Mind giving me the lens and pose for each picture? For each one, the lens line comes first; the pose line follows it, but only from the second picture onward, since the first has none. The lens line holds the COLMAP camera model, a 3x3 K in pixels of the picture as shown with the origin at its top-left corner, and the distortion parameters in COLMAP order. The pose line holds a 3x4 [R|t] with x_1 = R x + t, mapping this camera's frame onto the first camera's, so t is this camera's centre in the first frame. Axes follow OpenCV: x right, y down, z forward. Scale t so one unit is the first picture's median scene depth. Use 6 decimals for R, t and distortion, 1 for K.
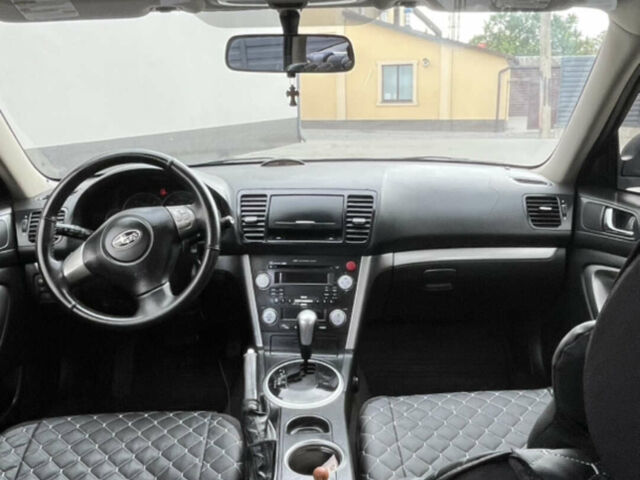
lens RADIAL K [[659.0, 0, 319.6], [0, 659.0, 214.8], [0, 0, 1]] dist [0.017124, -0.011198]
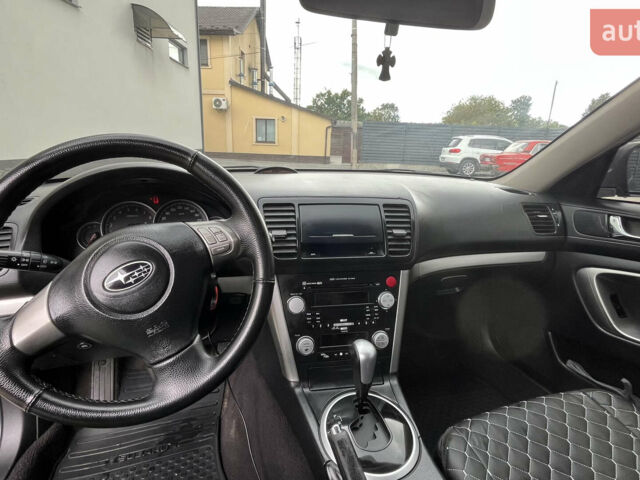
lens RADIAL K [[382.9, 0, 331.3], [0, 382.9, 239.2], [0, 0, 1]] dist [-0.000375, -0.001235]
pose [[0.951740, -0.029365, 0.305498, -0.192556], [0.008256, 0.997502, 0.070161, -0.019362], [-0.306795, -0.064252, 0.949604, 0.523487]]
